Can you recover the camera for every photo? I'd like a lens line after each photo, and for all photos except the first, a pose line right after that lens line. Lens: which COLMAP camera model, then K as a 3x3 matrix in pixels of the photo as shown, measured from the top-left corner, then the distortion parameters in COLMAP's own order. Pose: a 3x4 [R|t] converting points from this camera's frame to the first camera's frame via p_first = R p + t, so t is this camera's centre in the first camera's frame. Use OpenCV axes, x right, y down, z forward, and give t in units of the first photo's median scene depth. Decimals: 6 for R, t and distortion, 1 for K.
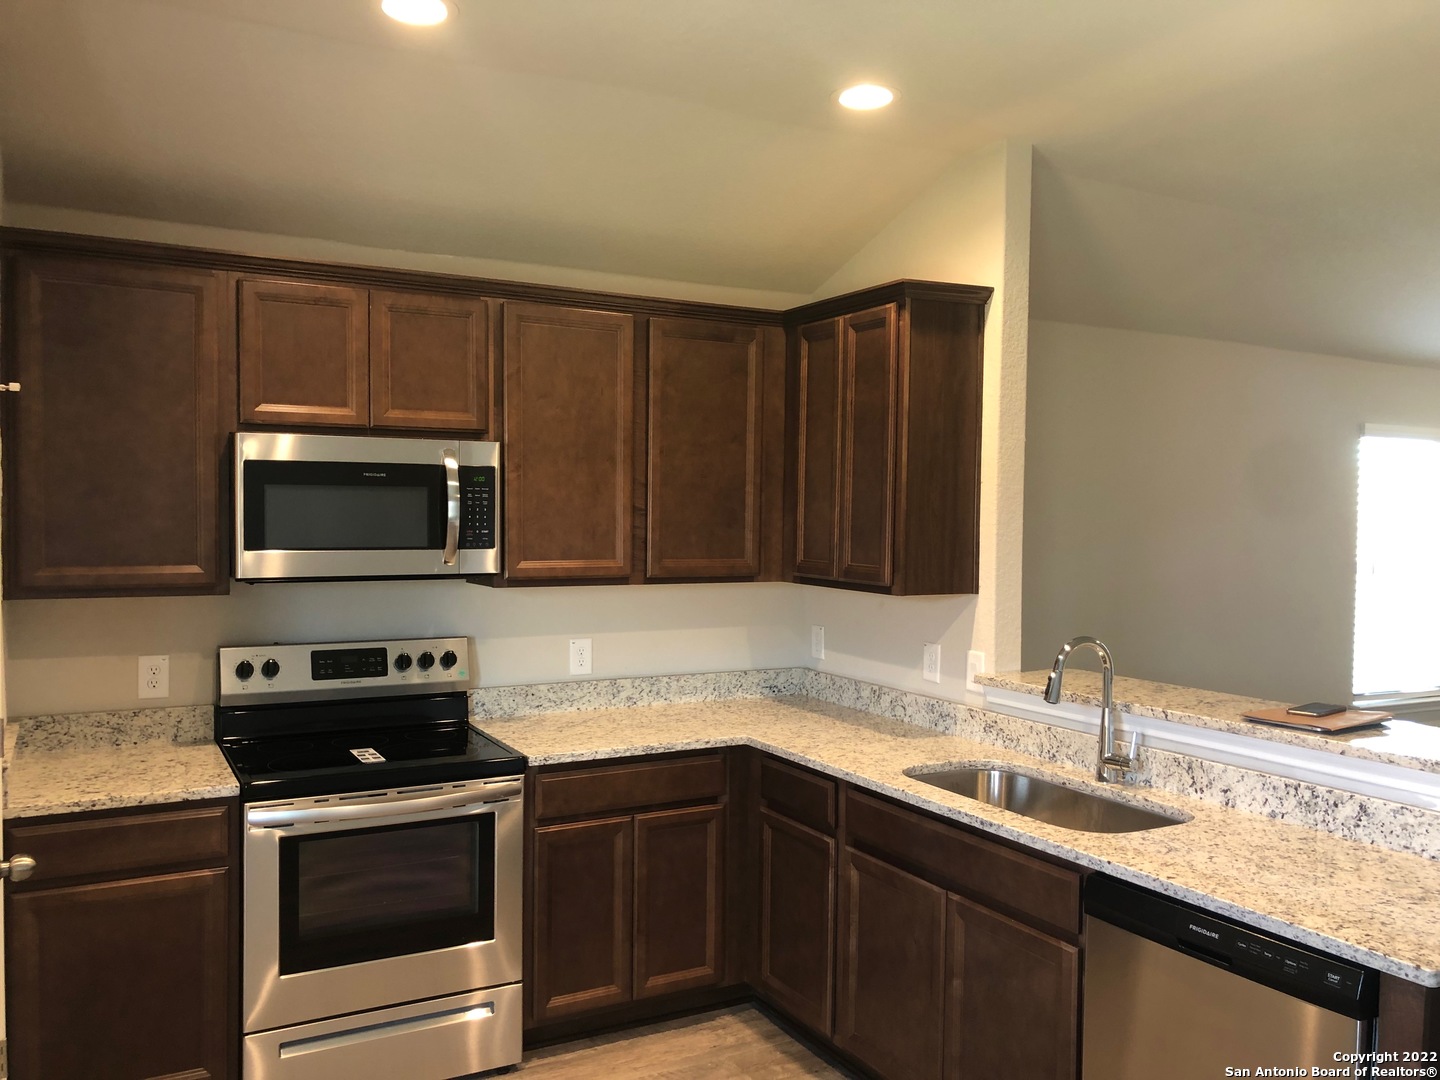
lens RADIAL K [[1149.1, 0, 714.4], [0, 1149.1, 548.3], [0, 0, 1]] dist [0.045225, -0.058657]
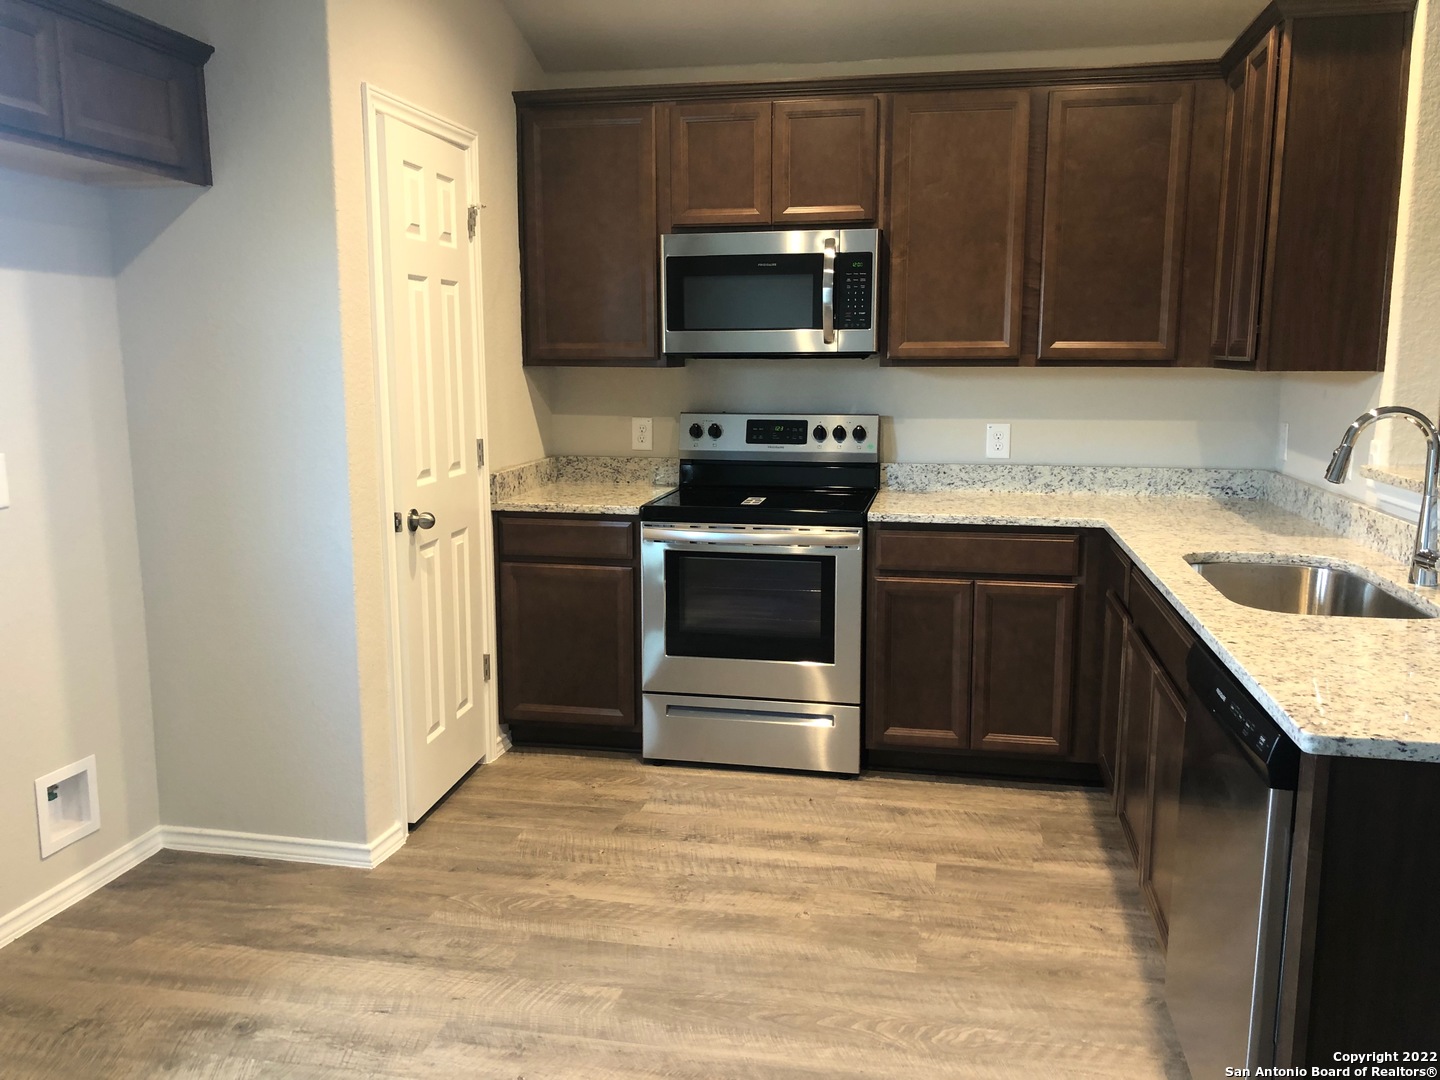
lens RADIAL K [[1149.1, 0, 728.6], [0, 1149.1, 537.8], [0, 0, 1]] dist [0.045225, -0.058657]
pose [[0.774838, 0.088852, -0.625885, 0.389402], [-0.011607, 0.991906, 0.126444, 0.057385], [0.632054, -0.090709, 0.769597, 0.041631]]
